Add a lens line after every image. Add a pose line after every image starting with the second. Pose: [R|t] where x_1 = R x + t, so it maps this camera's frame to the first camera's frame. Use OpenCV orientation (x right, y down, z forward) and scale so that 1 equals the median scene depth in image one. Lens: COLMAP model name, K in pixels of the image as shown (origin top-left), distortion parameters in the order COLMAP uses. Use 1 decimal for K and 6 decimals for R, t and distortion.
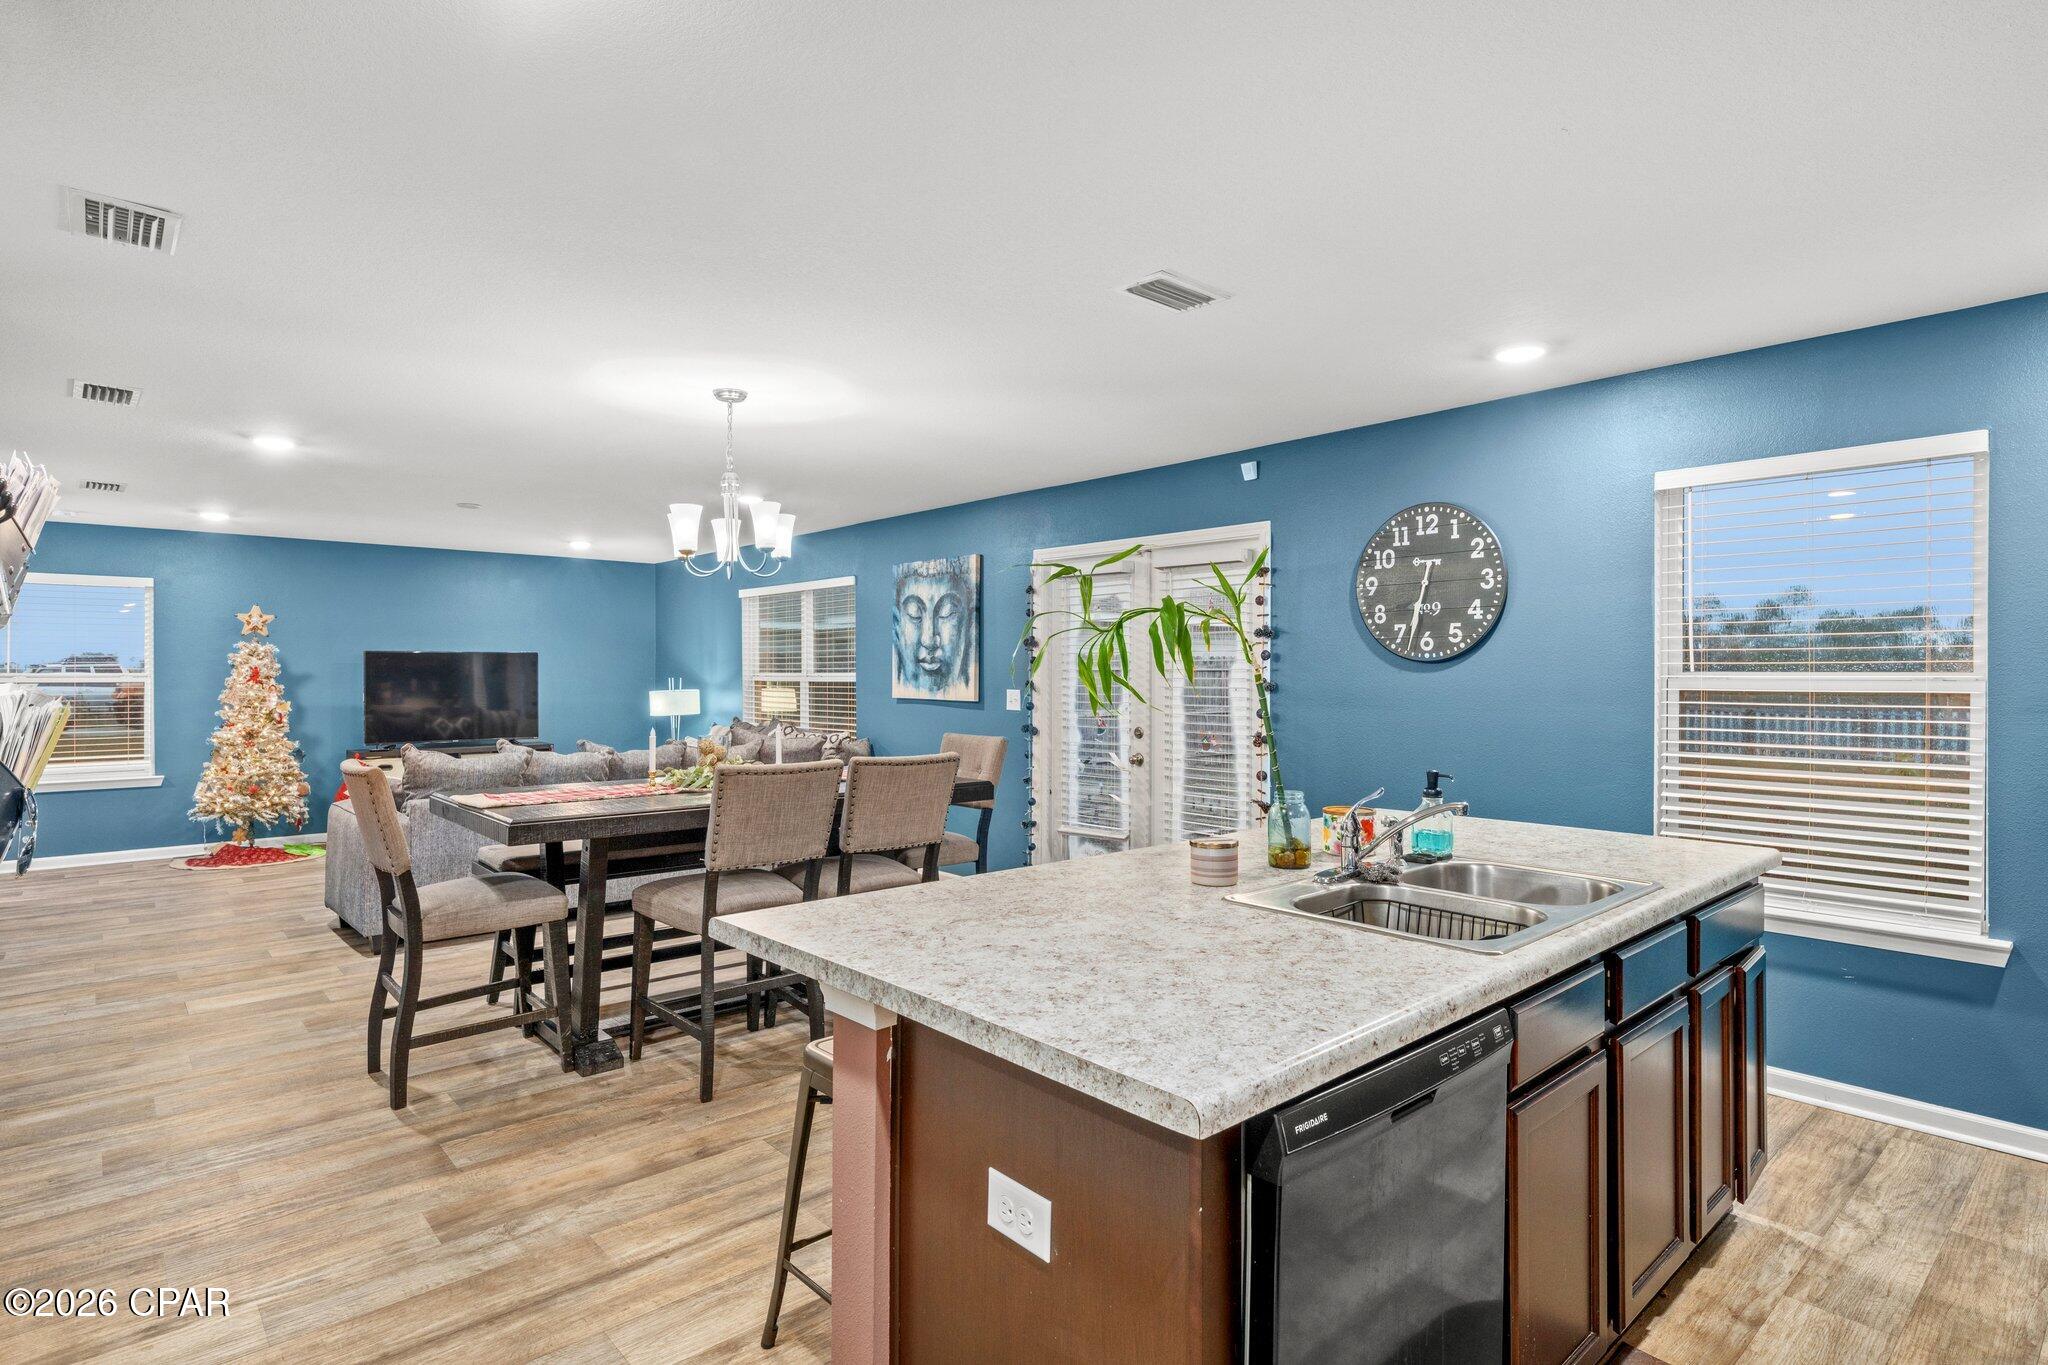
lens RADIAL K [[1058.0, 0, 1029.4], [0, 1058.0, 671.7], [0, 0, 1]] dist [-0.001319, 0.000102]
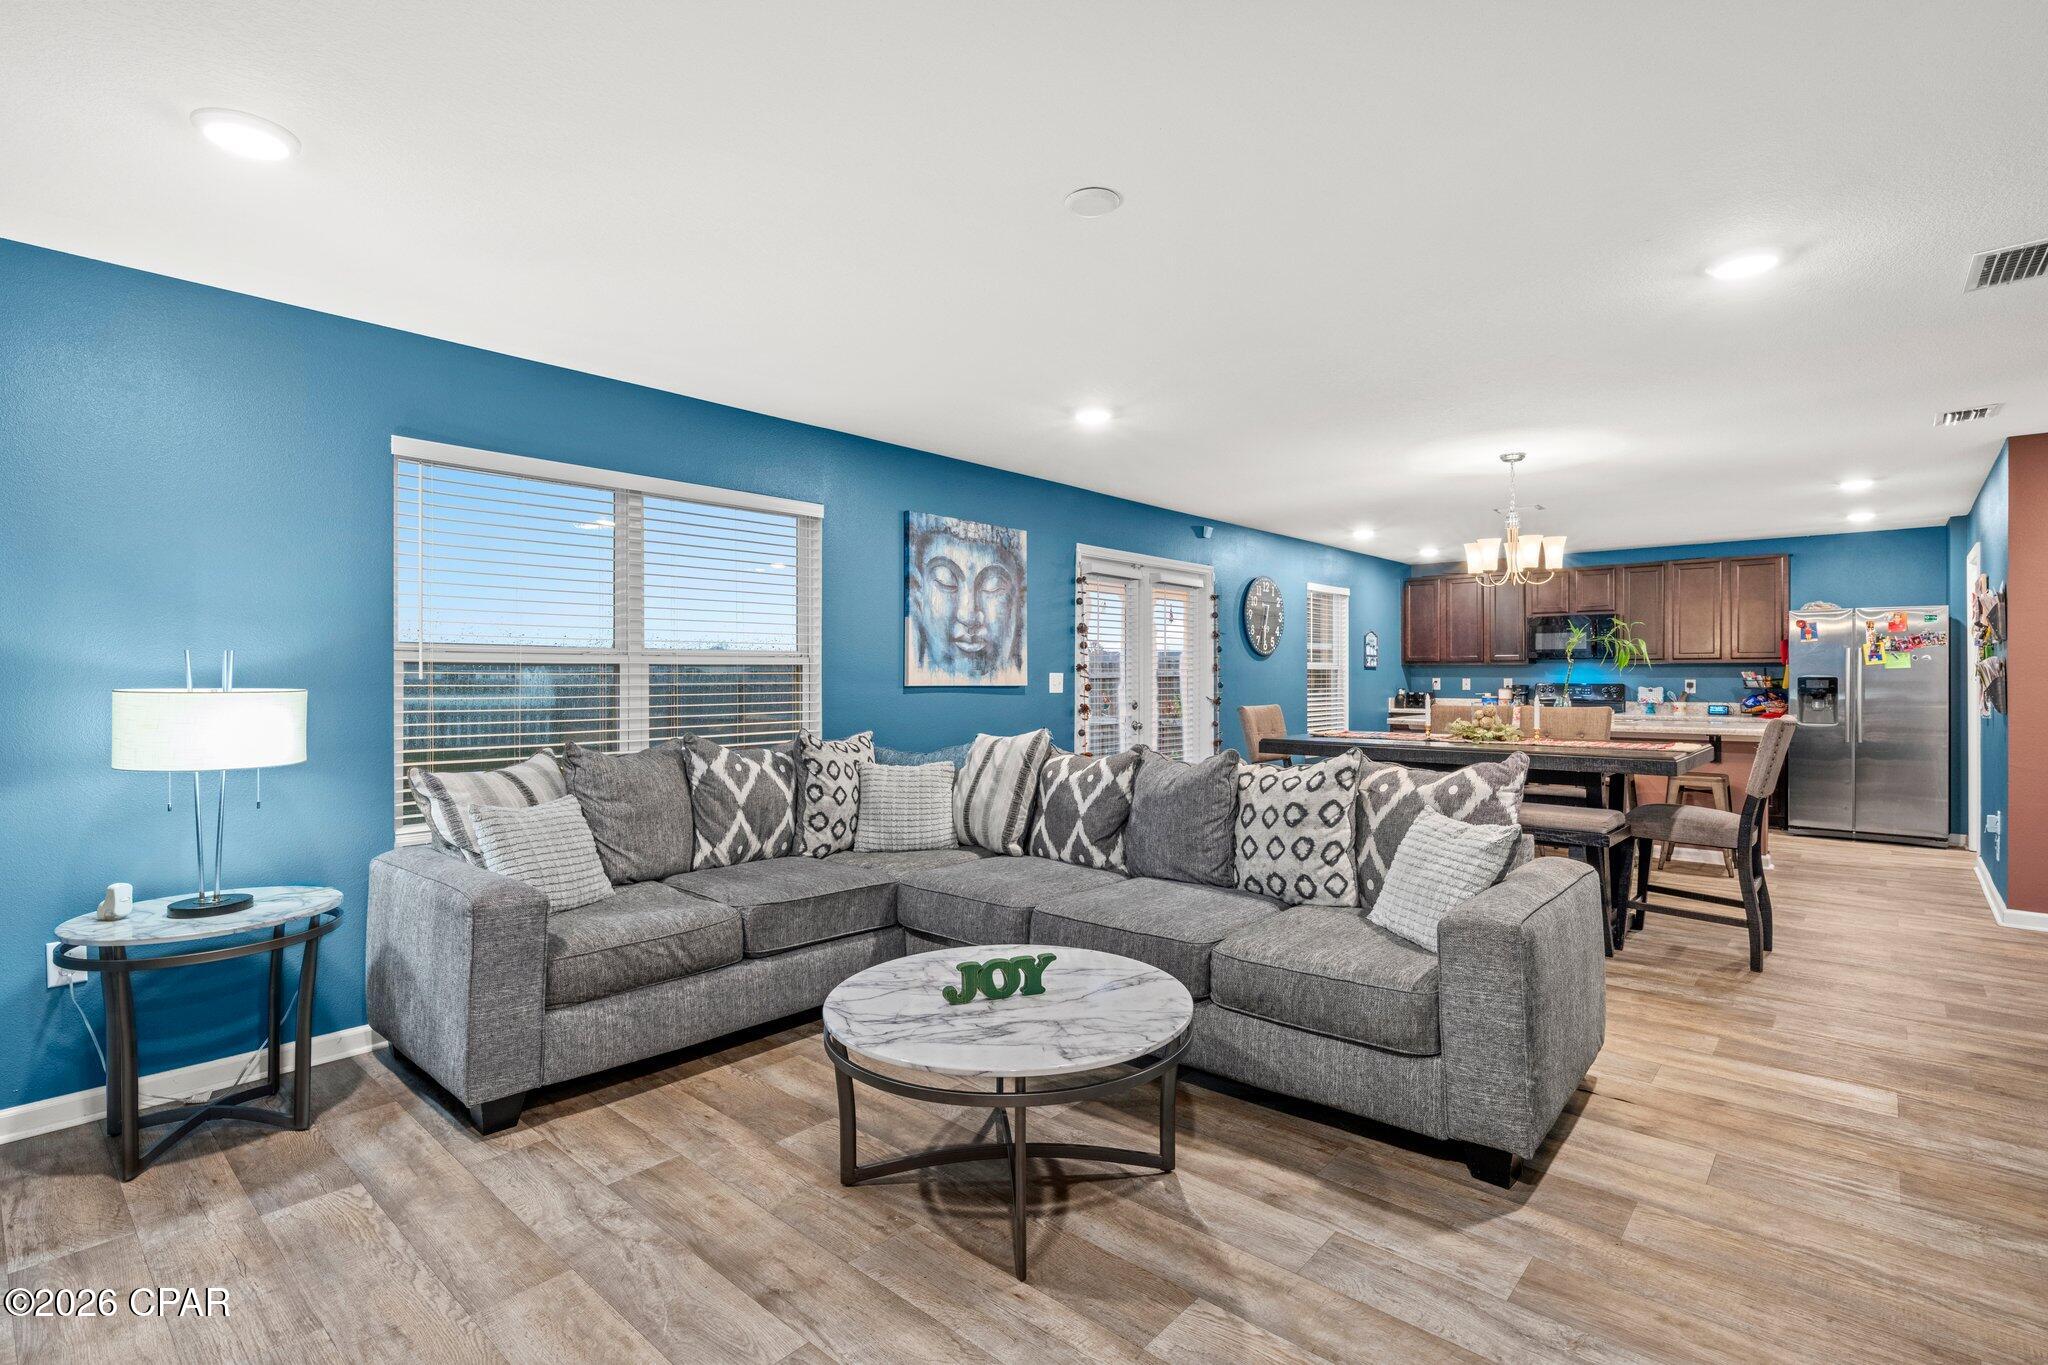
lens RADIAL K [[959.1, 0, 1029.9], [0, 959.1, 677.0], [0, 0, 1]] dist [0.003538, -0.001426]
pose [[-0.117147, -0.001898, 0.993113, -0.908429], [-0.000637, 0.999998, 0.001836, 0.018703], [-0.993114, -0.000417, -0.117148, 1.097949]]
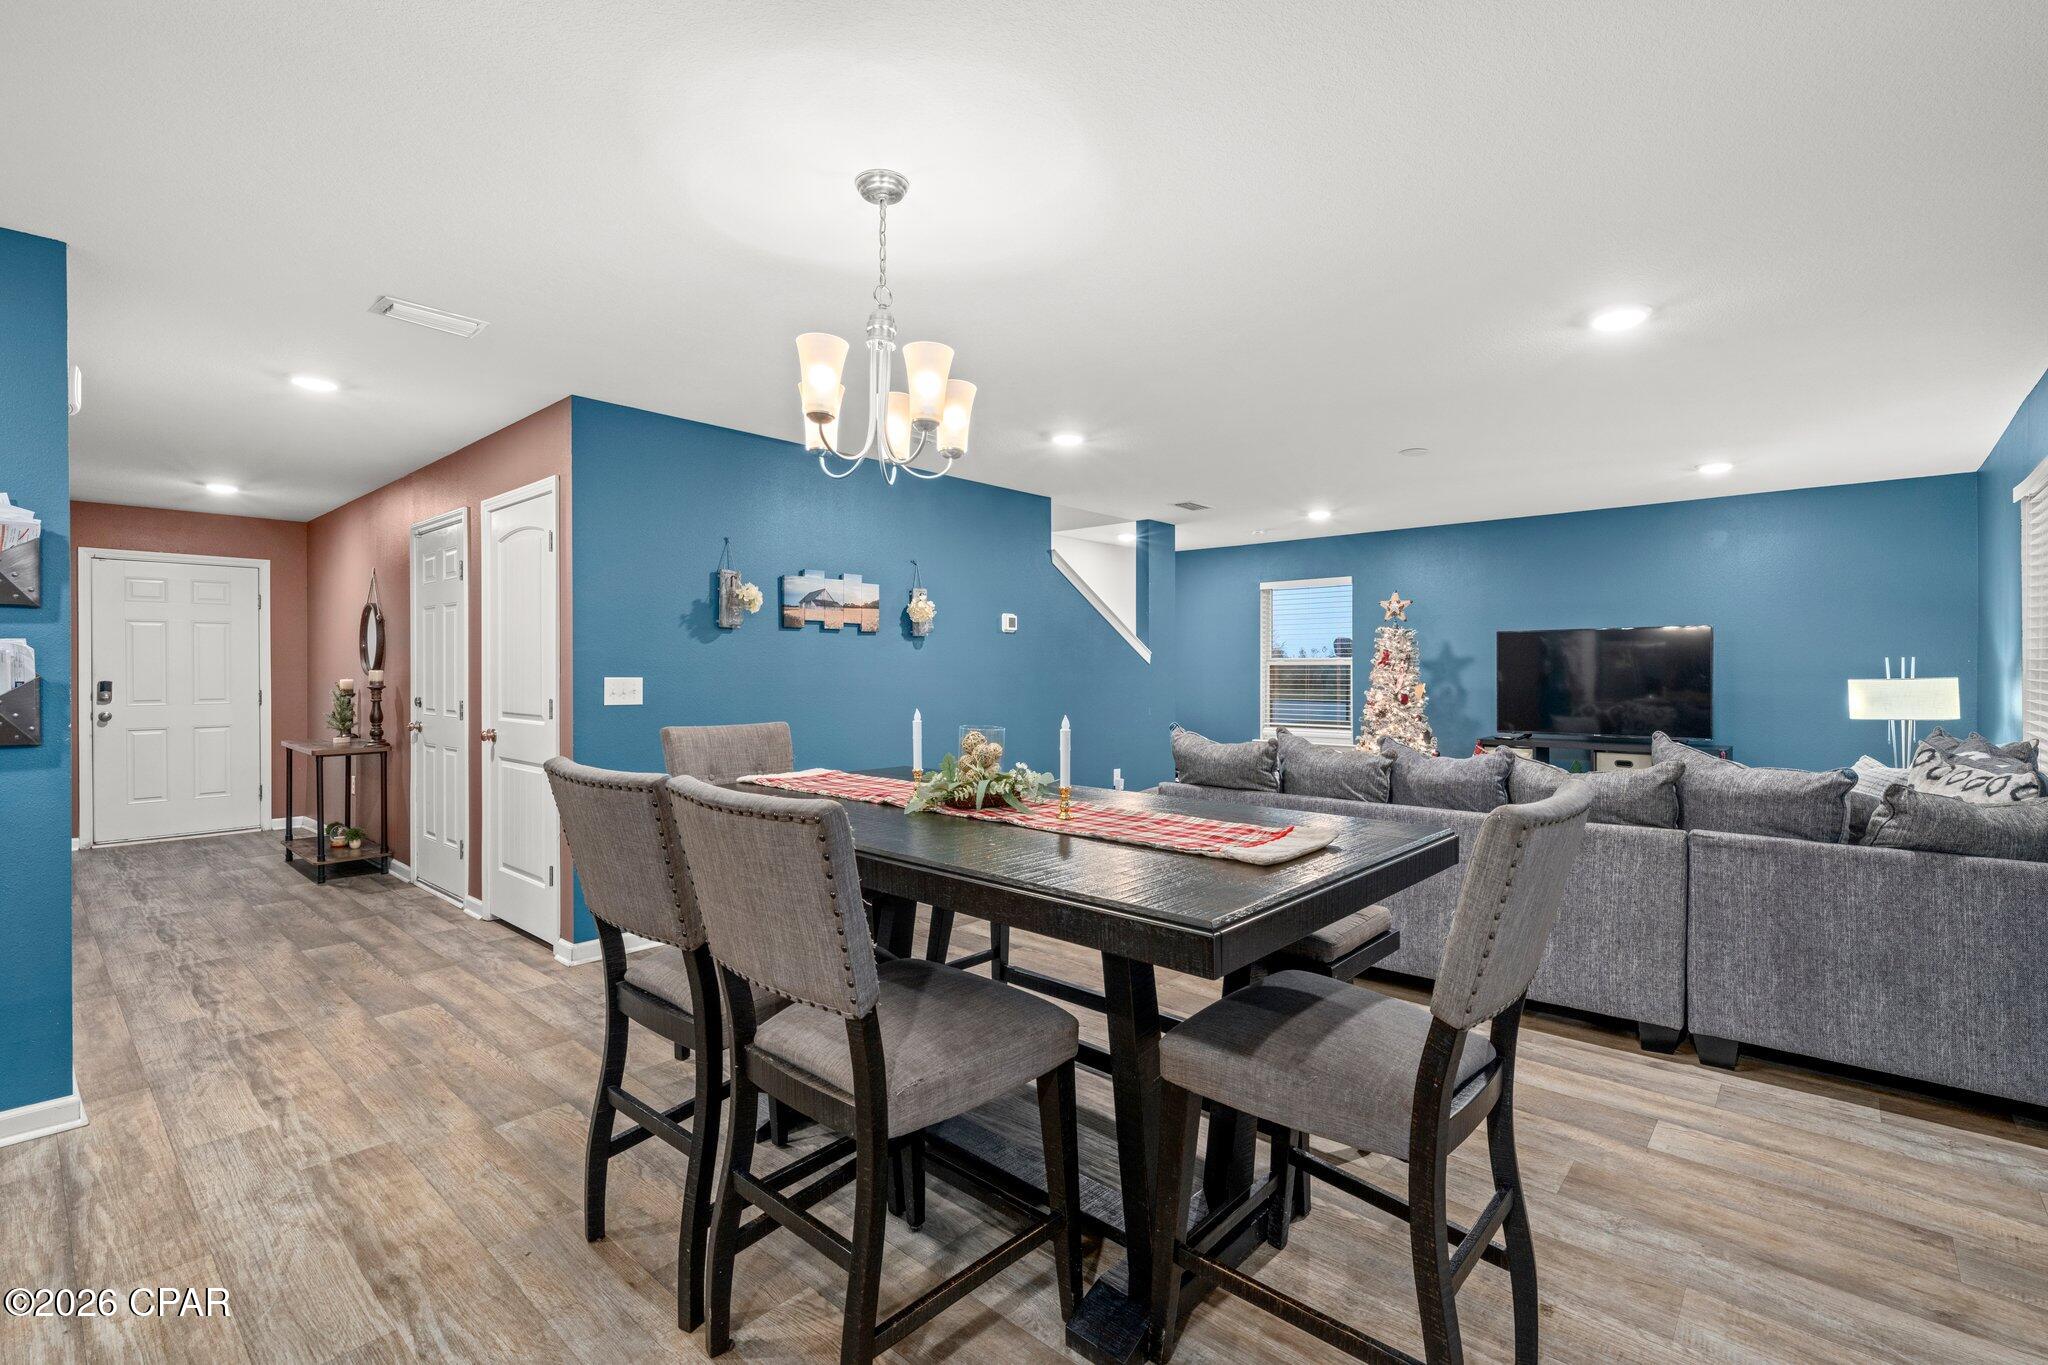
lens RADIAL K [[907.6, 0, 1028.9], [0, 907.6, 690.2], [0, 0, 1]] dist [-0.009172, 0.001439]
pose [[0.119880, 0.022124, -0.992542, 0.158198], [0.001580, 0.999746, 0.022475, 0.017547], [0.992787, -0.004262, 0.119815, 0.625648]]
